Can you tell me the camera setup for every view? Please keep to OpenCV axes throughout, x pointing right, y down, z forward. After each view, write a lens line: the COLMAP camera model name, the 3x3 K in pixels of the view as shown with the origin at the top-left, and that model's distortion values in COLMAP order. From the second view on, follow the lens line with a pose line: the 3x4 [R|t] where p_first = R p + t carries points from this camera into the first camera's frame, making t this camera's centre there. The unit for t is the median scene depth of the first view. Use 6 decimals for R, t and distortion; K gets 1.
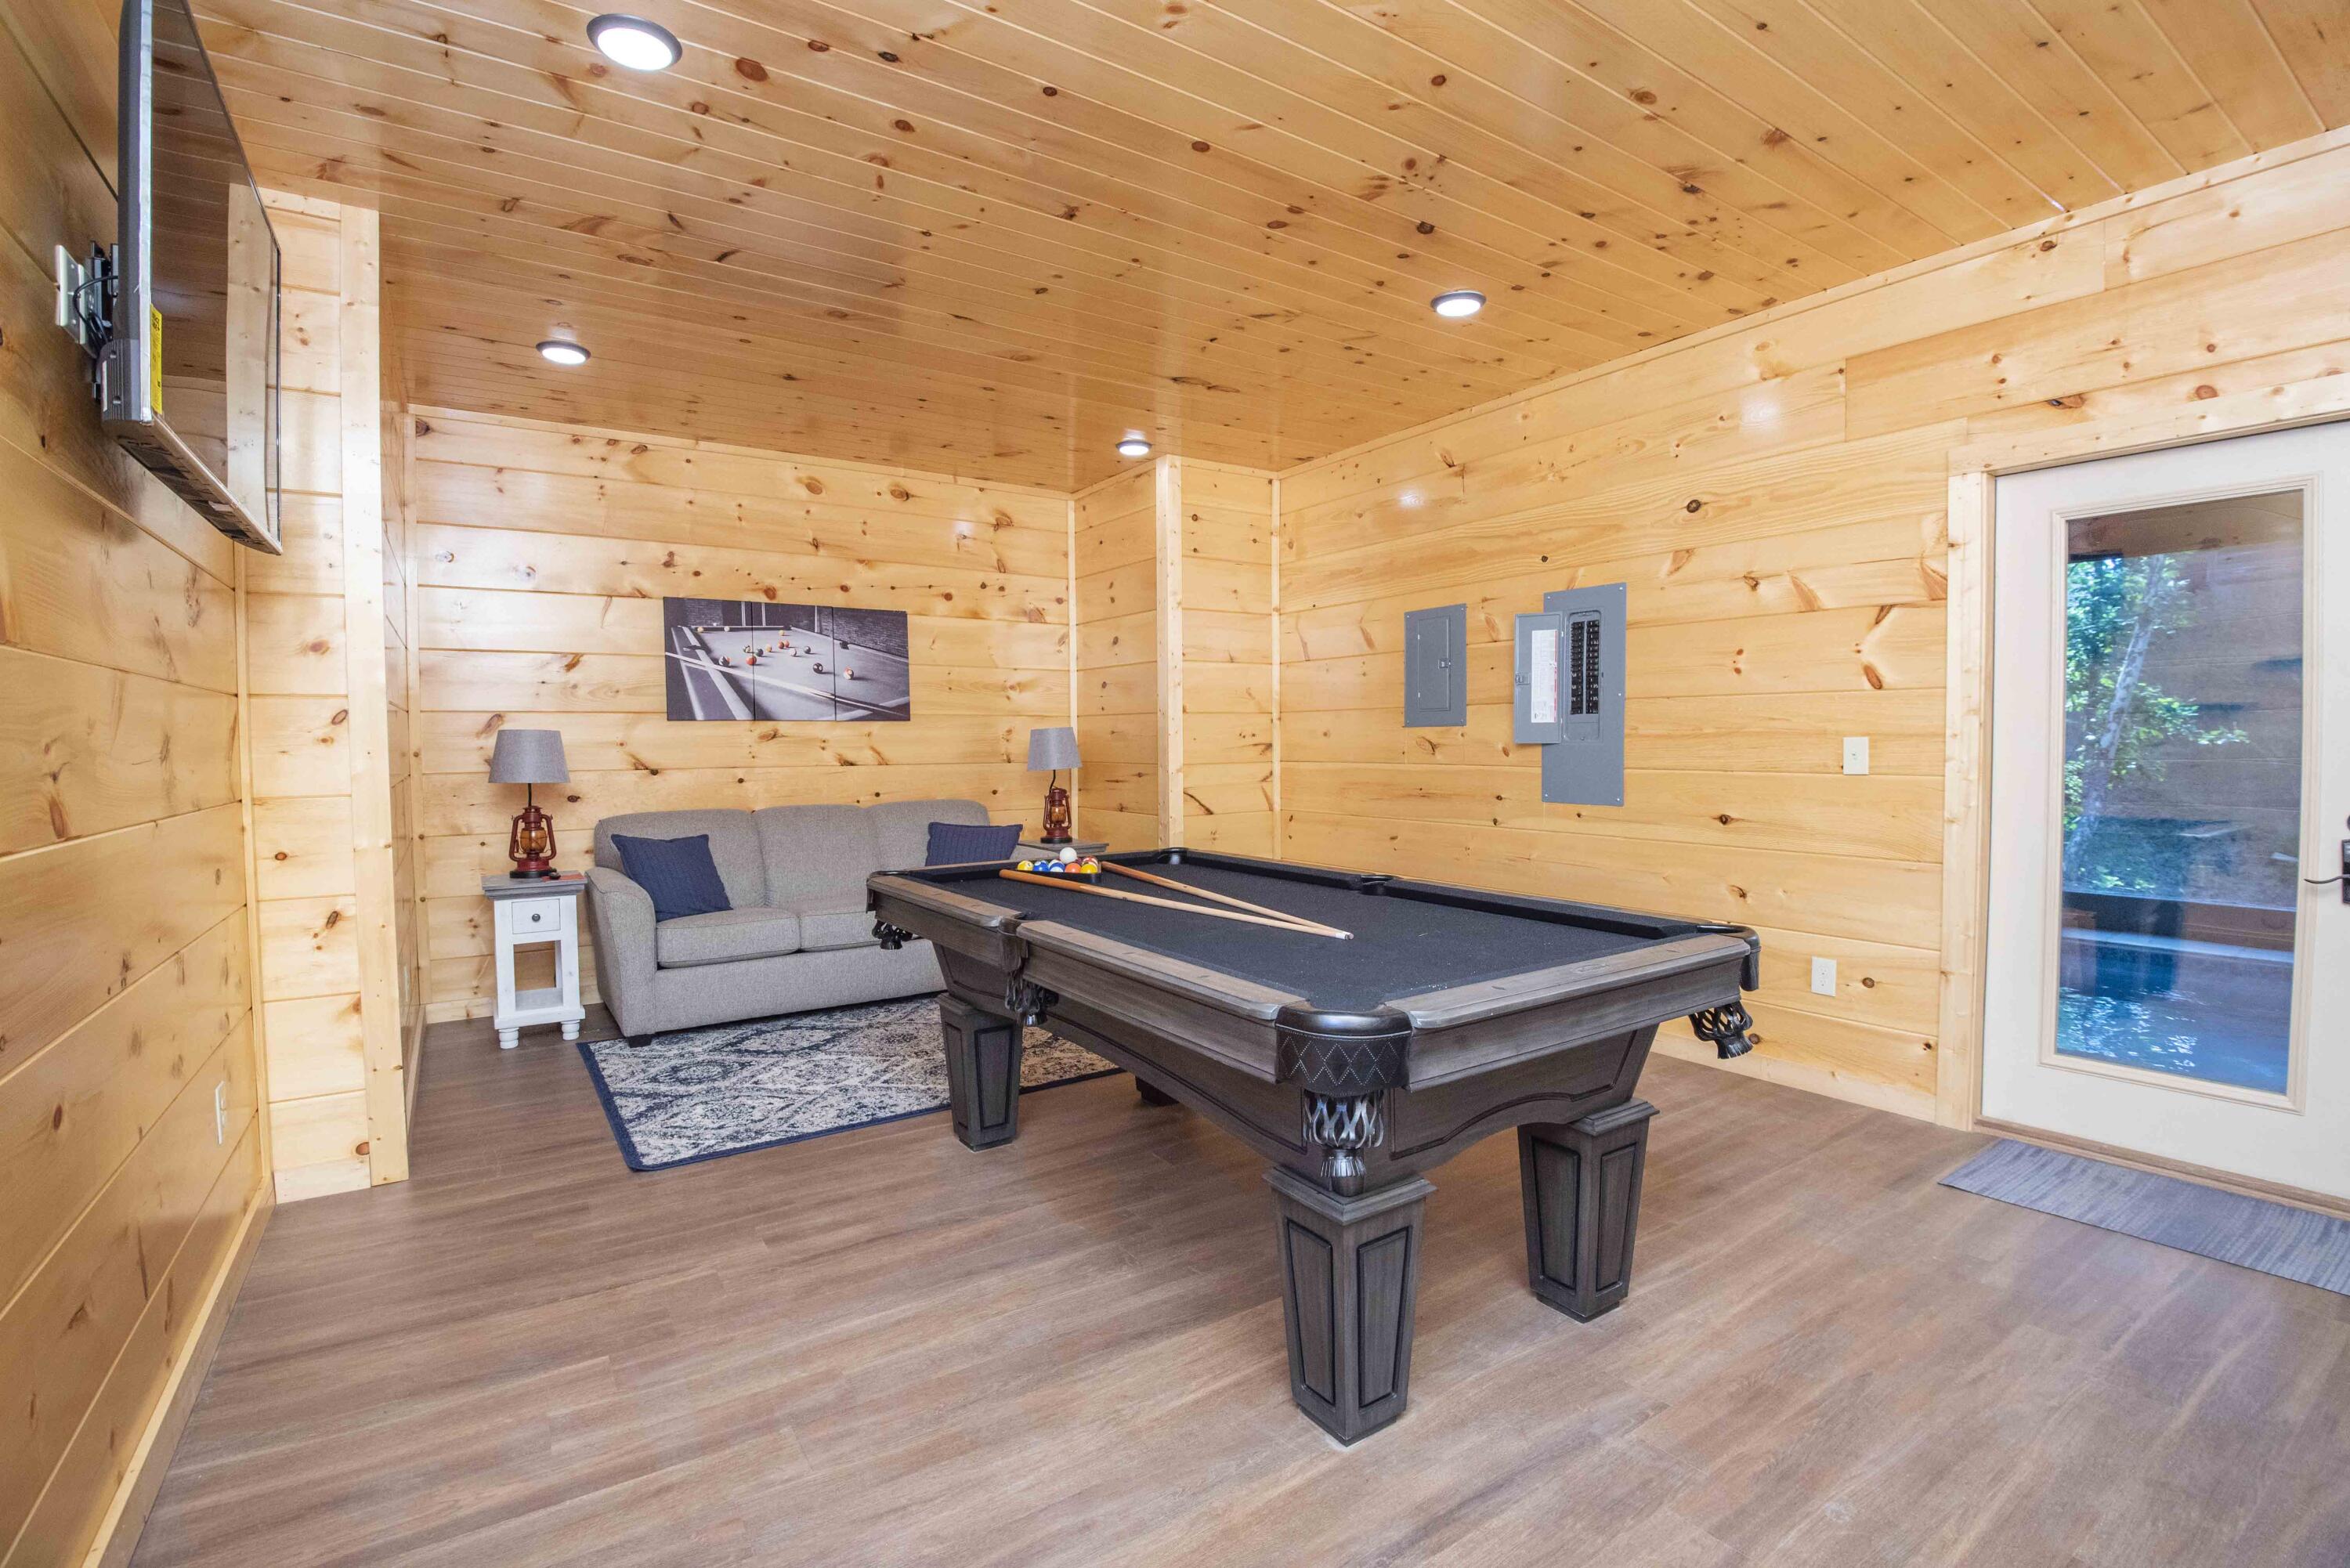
lens RADIAL K [[1069.3, 0, 1194.5], [0, 1069.3, 779.8], [0, 0, 1]] dist [-0.014794, -0.010873]
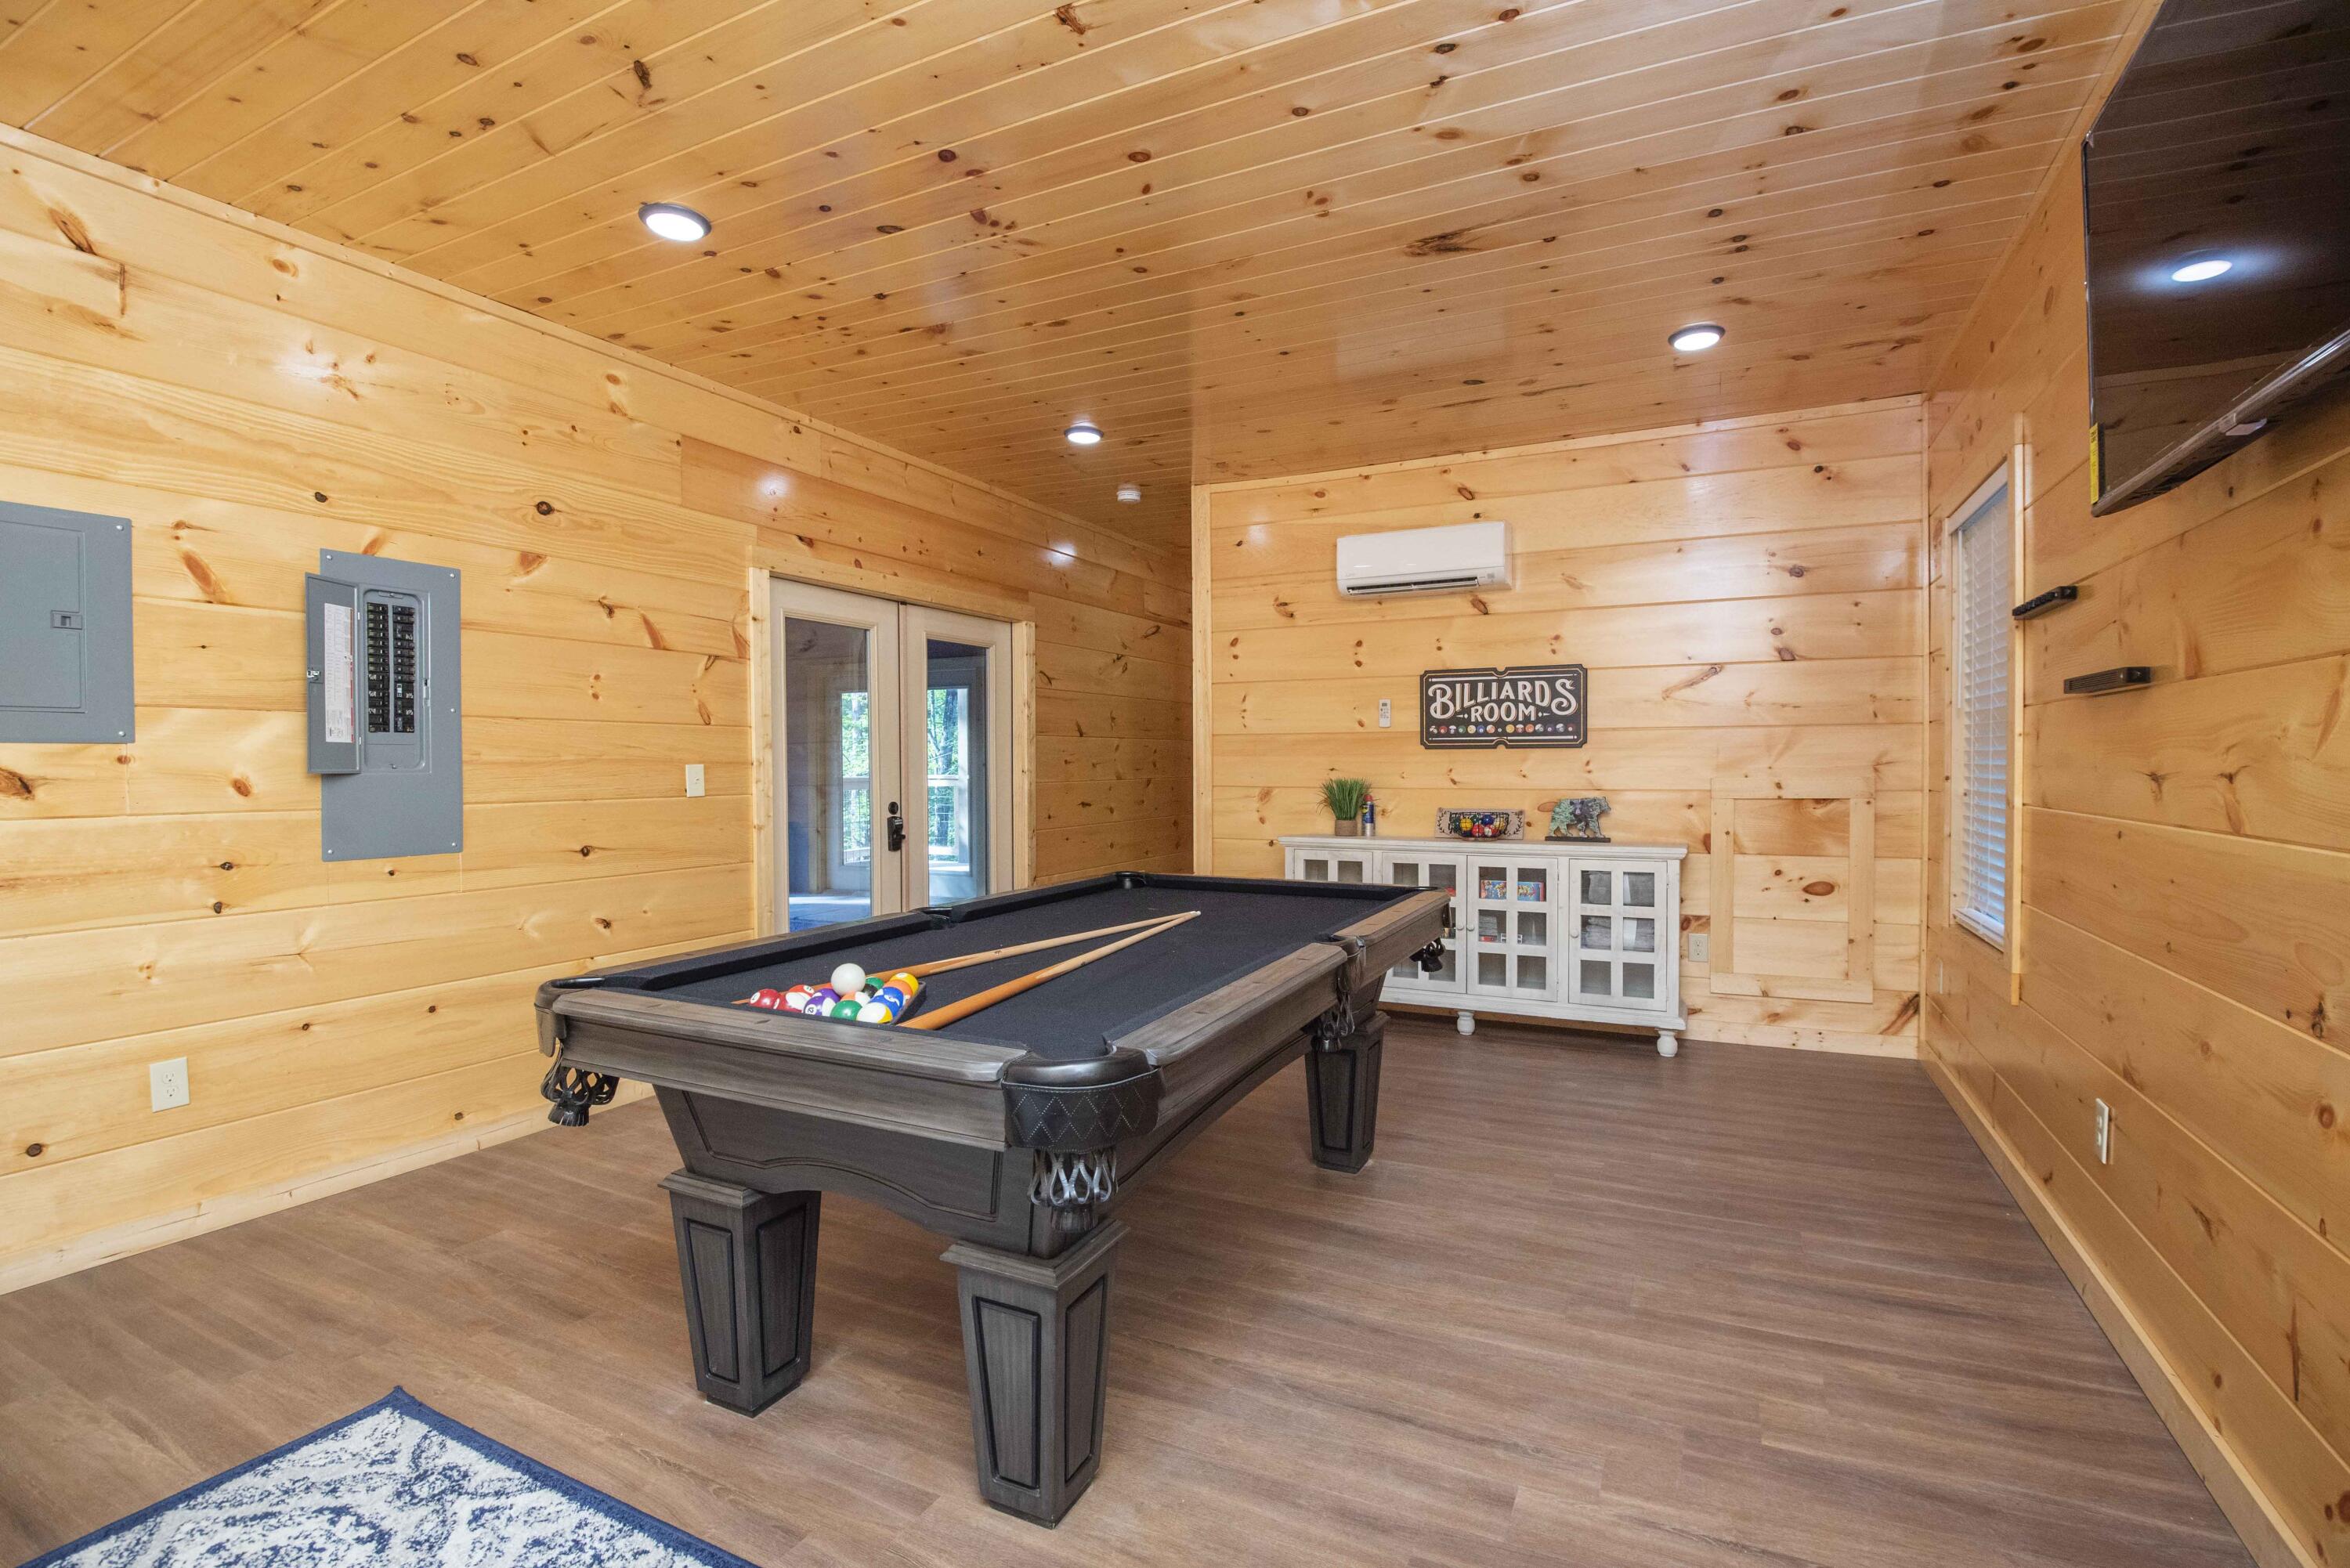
lens RADIAL K [[1069.3, 0, 1188.2], [0, 1069.3, 776.6], [0, 0, 1]] dist [-0.014794, -0.010873]
pose [[-0.491850, -0.003207, 0.870674, -0.449691], [0.041191, 0.998788, 0.026948, -0.024551], [-0.869705, 0.049118, -0.491121, 0.755722]]
